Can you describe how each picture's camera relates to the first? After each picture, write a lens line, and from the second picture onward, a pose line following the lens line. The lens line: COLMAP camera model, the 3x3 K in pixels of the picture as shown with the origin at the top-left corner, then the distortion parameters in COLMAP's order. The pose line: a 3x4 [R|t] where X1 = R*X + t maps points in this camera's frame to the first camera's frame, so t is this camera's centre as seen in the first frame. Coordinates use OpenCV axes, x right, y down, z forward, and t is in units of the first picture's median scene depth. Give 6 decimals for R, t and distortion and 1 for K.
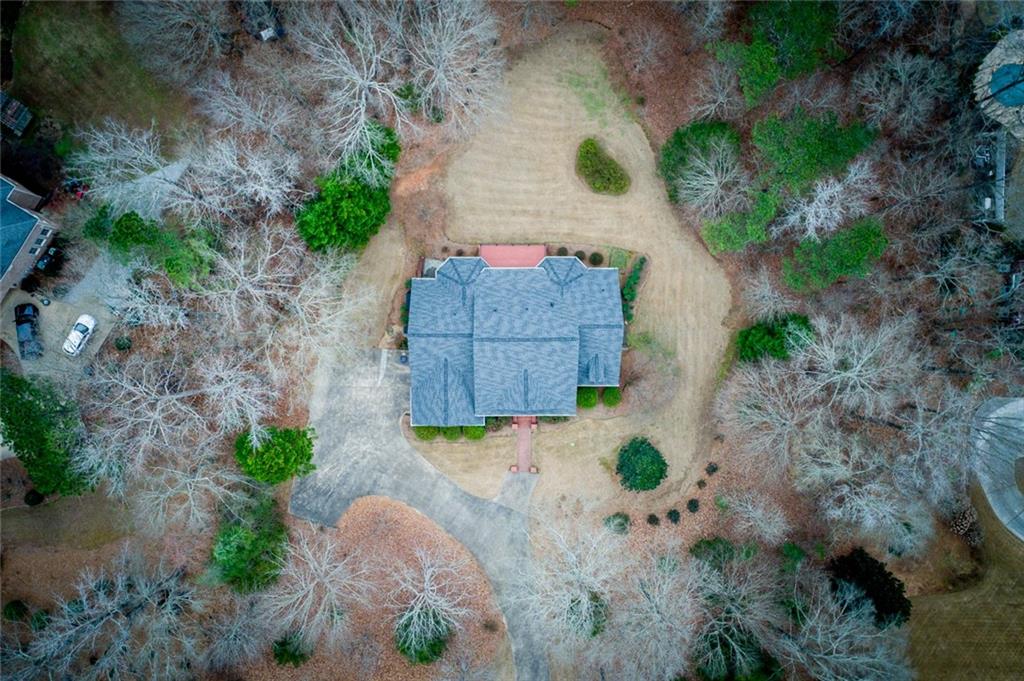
lens RADIAL K [[767.4, 0, 509.3], [0, 767.4, 340.1], [0, 0, 1]] dist [0.000747, 0.000031]
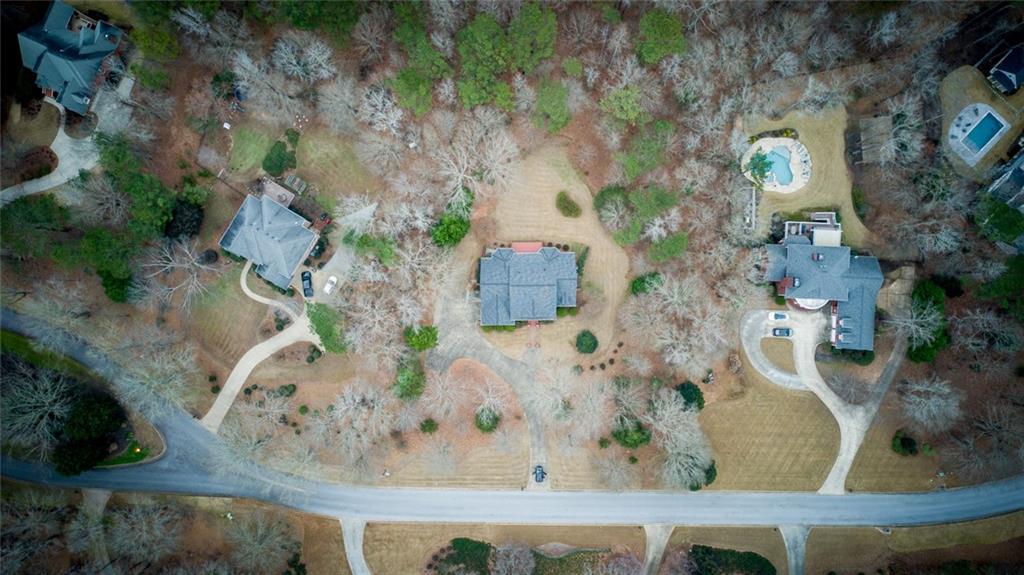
lens RADIAL K [[774.4, 0, 510.0], [0, 774.4, 286.8], [0, 0, 1]] dist [0.000705, 0.000005]
pose [[0.999513, -0.010388, -0.029411, 0.020190], [0.010418, 0.999945, 0.000898, 0.000413], [0.029400, -0.001204, 0.999567, -1.203948]]
